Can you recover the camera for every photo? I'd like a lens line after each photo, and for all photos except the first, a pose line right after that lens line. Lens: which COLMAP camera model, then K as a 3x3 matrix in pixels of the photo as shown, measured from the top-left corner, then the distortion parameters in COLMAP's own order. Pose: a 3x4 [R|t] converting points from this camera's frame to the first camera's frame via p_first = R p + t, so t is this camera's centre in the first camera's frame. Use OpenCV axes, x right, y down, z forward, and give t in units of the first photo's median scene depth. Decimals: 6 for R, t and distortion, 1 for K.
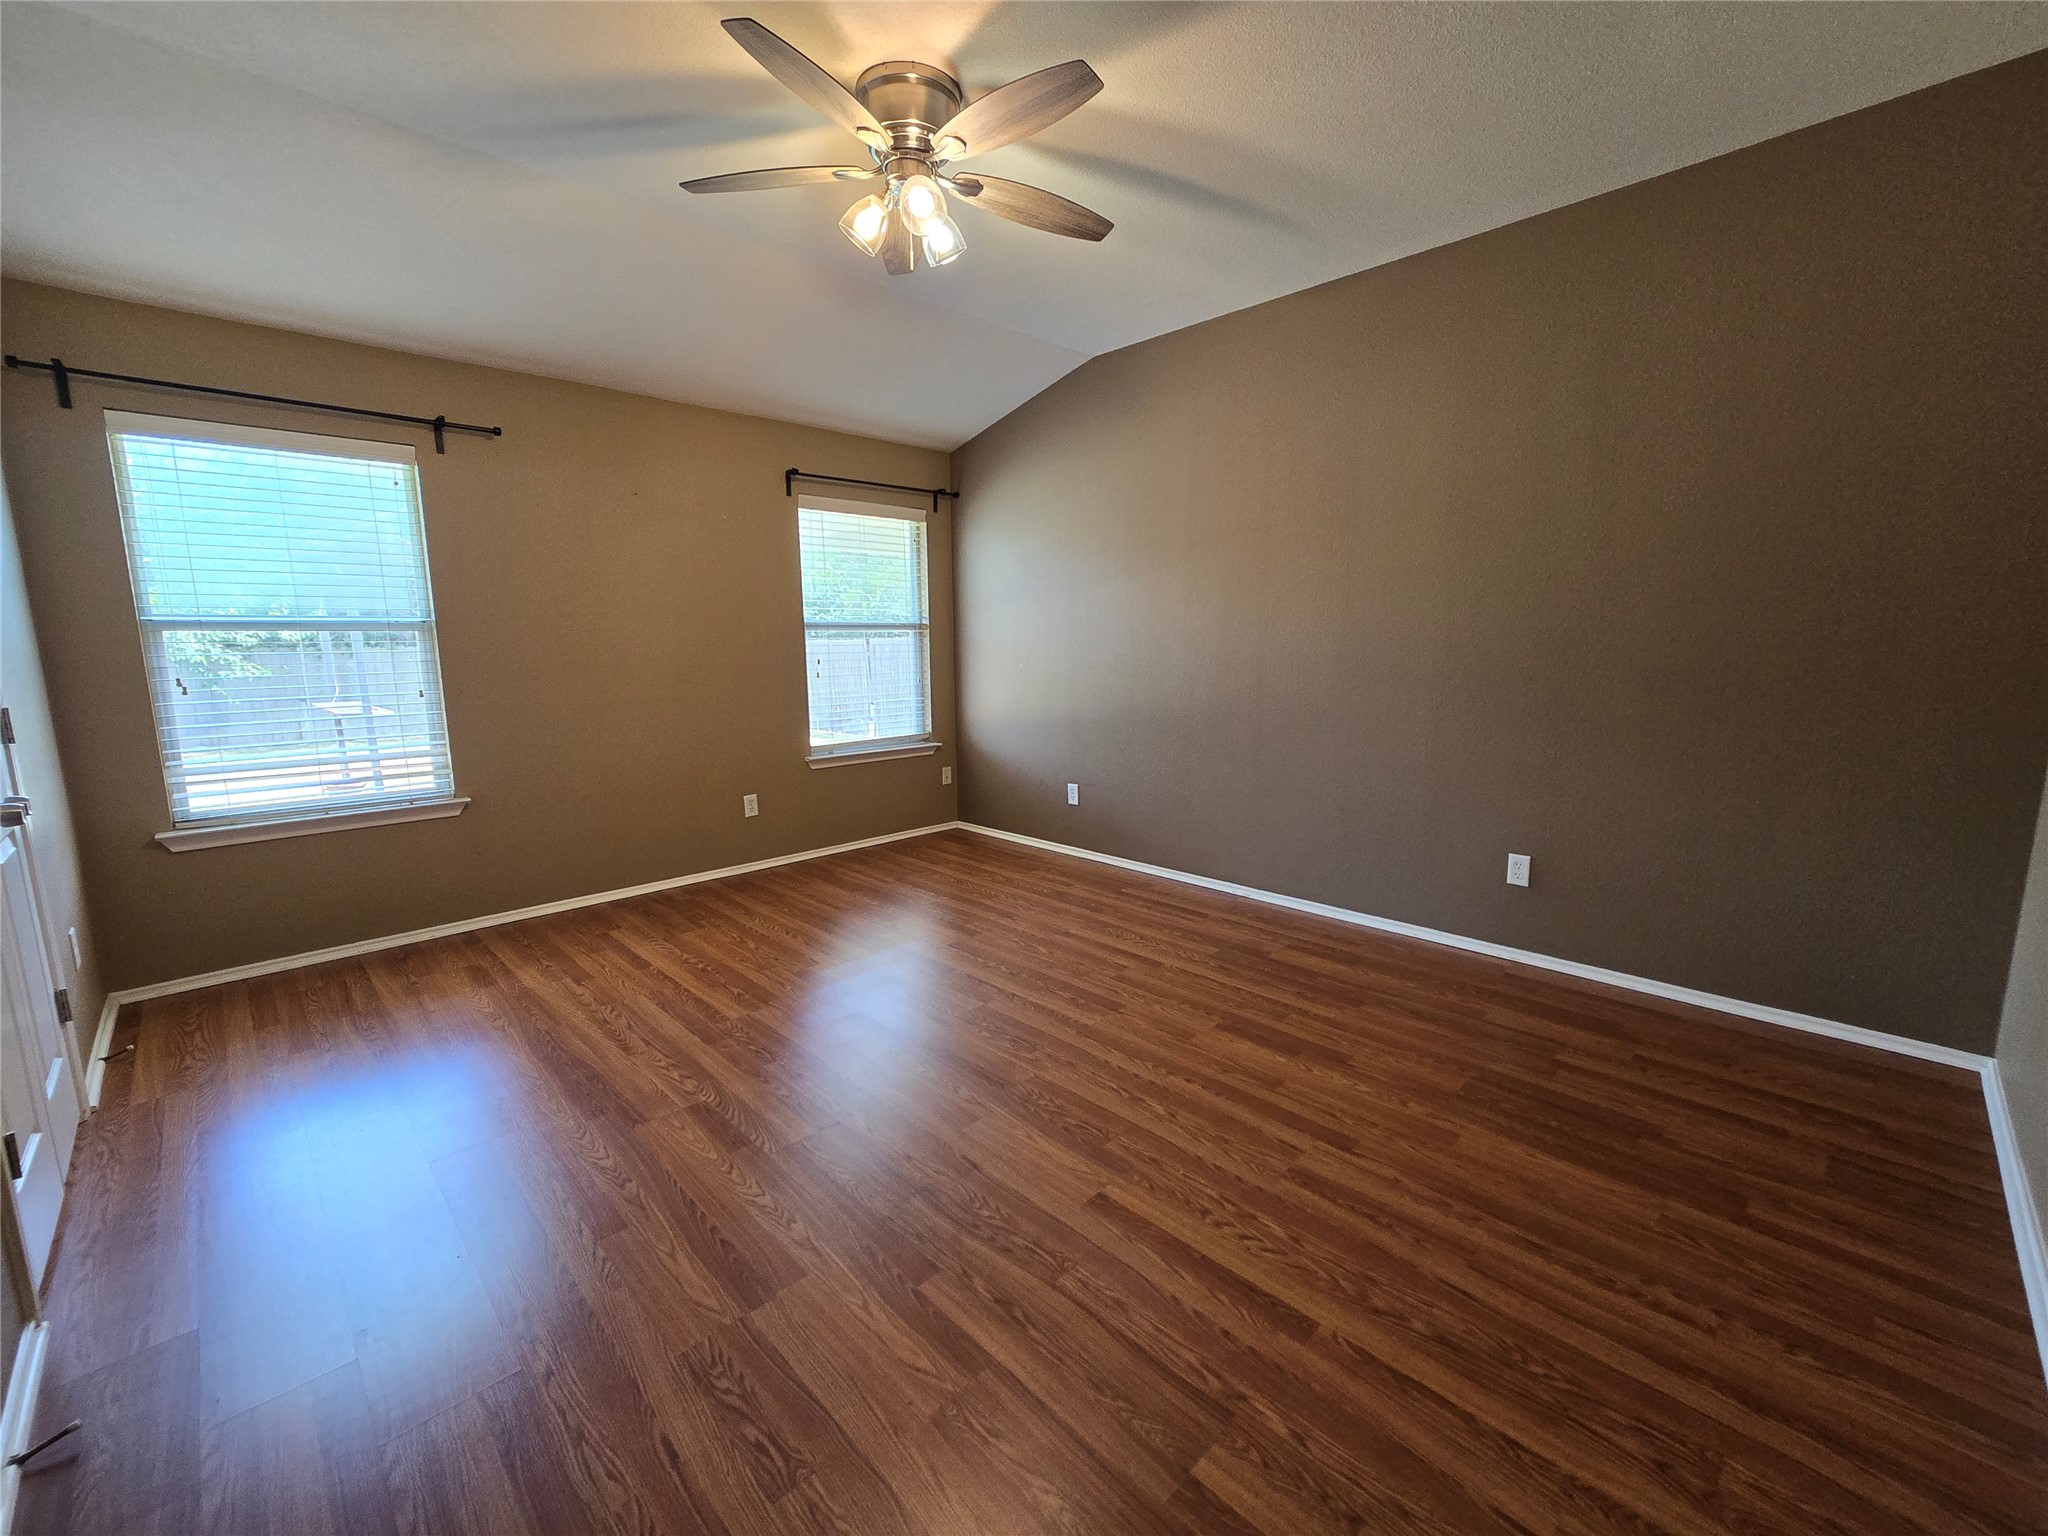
lens RADIAL K [[834.7, 0, 1031.8], [0, 834.7, 768.0], [0, 0, 1]] dist [-0.002671, 0.000191]
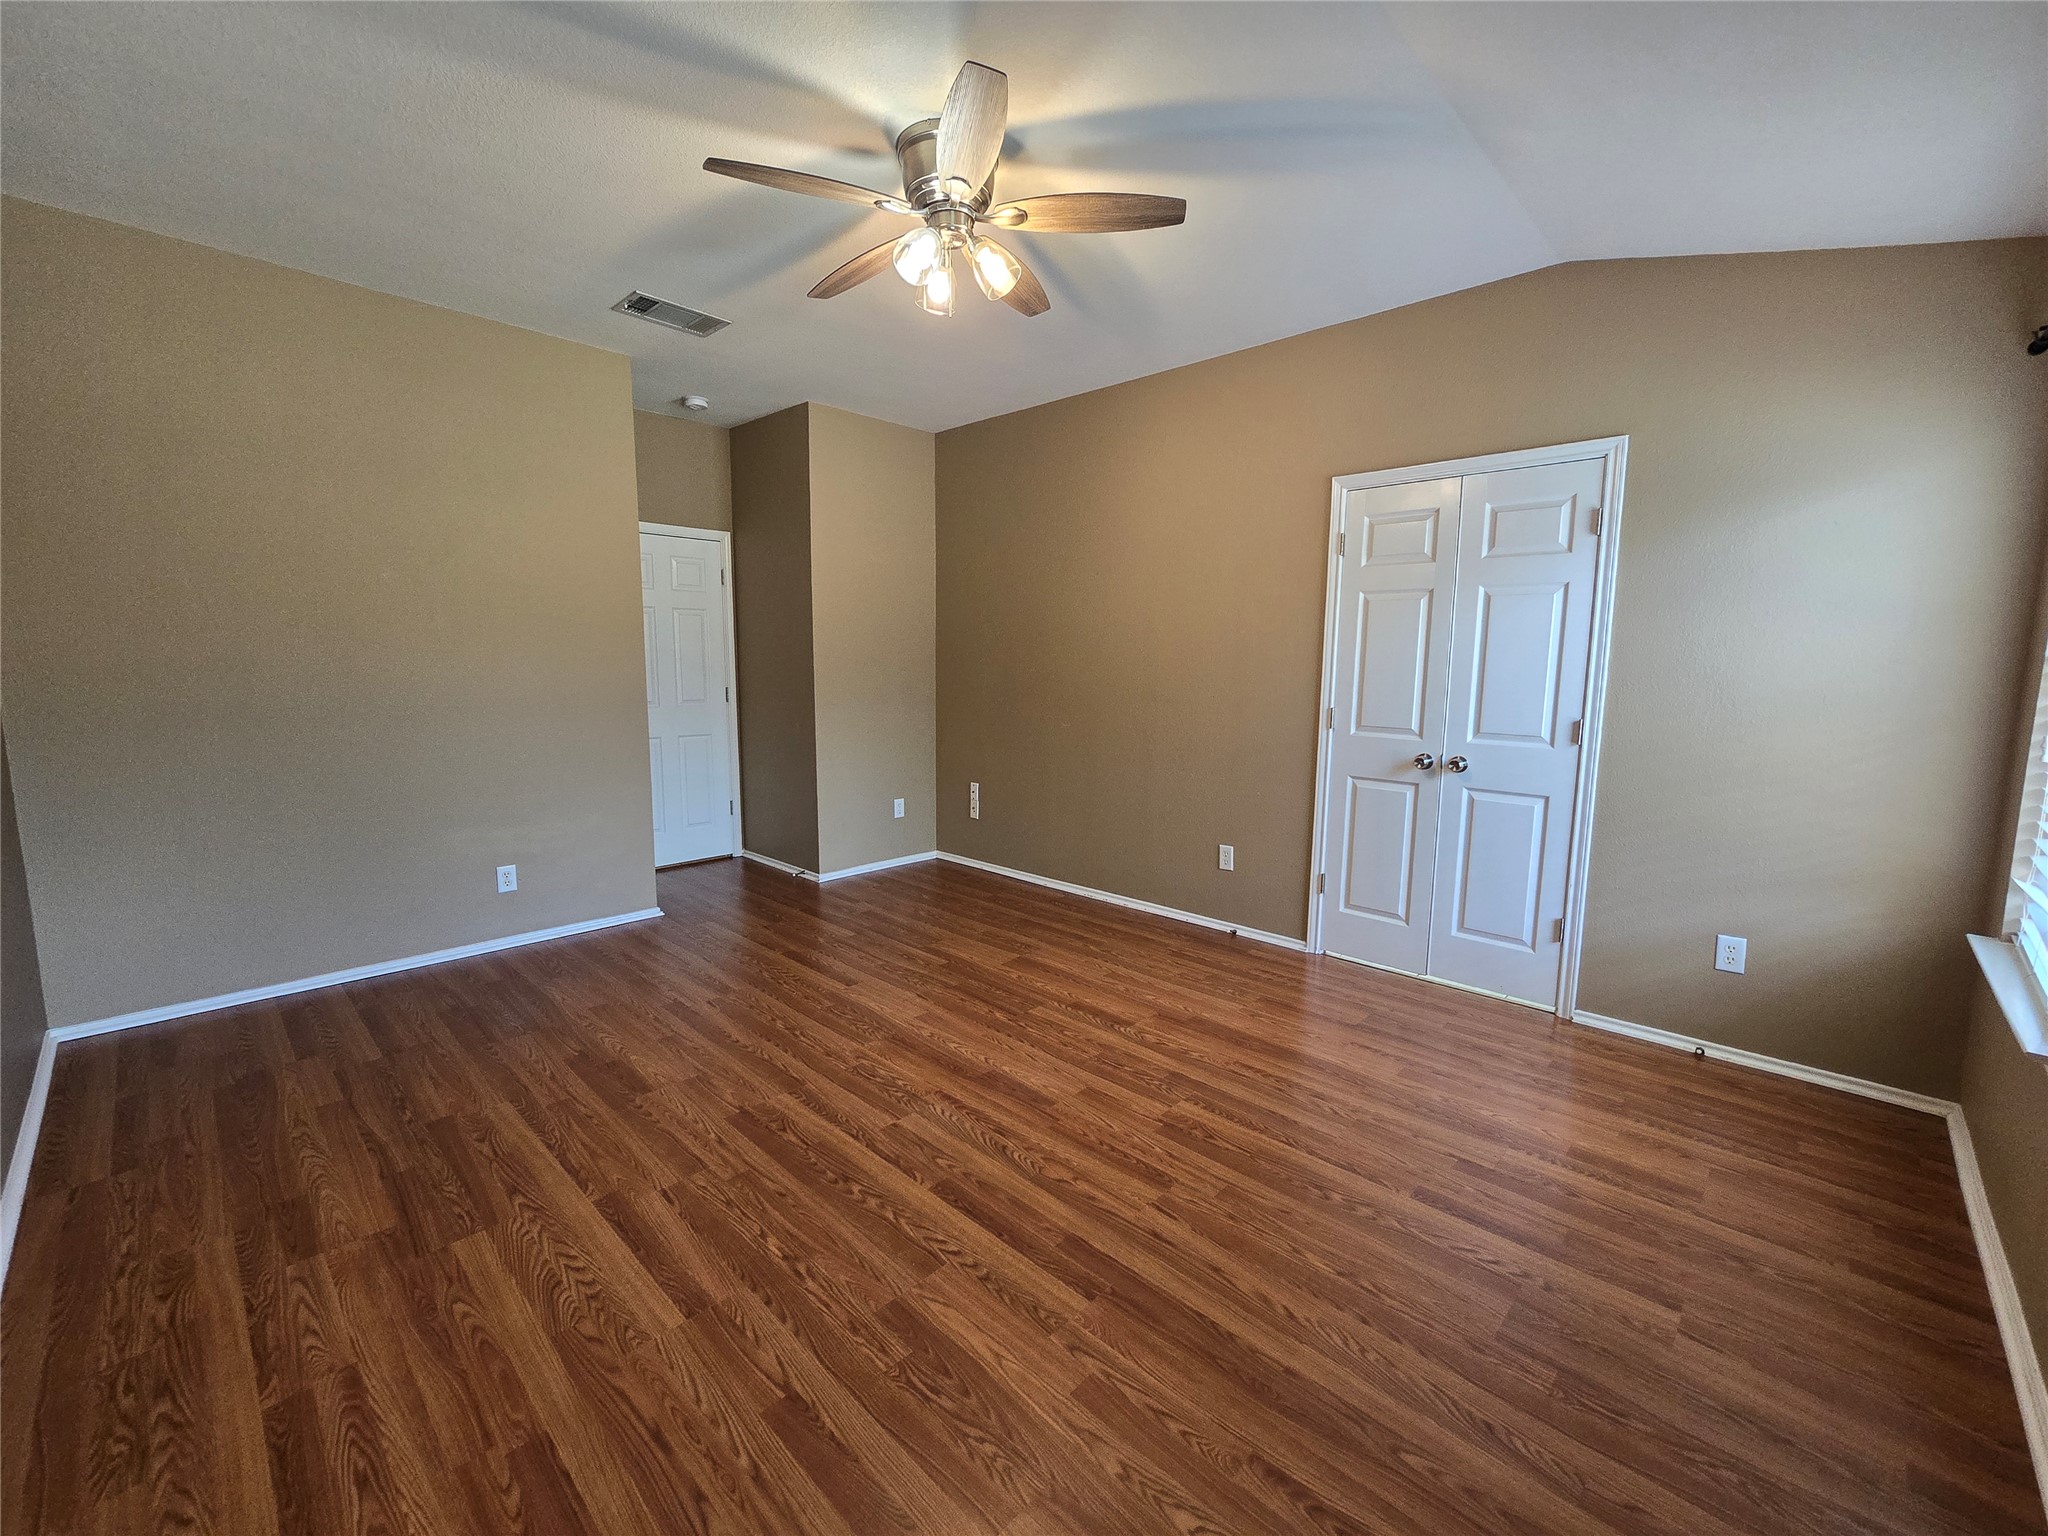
lens RADIAL K [[834.7, 0, 1031.8], [0, 834.7, 768.0], [0, 0, 1]] dist [-0.002671, 0.000191]
pose [[-0.999668, 0.002163, -0.025681, -0.171485], [-0.005239, 0.958603, 0.284698, -0.287387], [0.025234, 0.284738, -0.958273, 1.708106]]
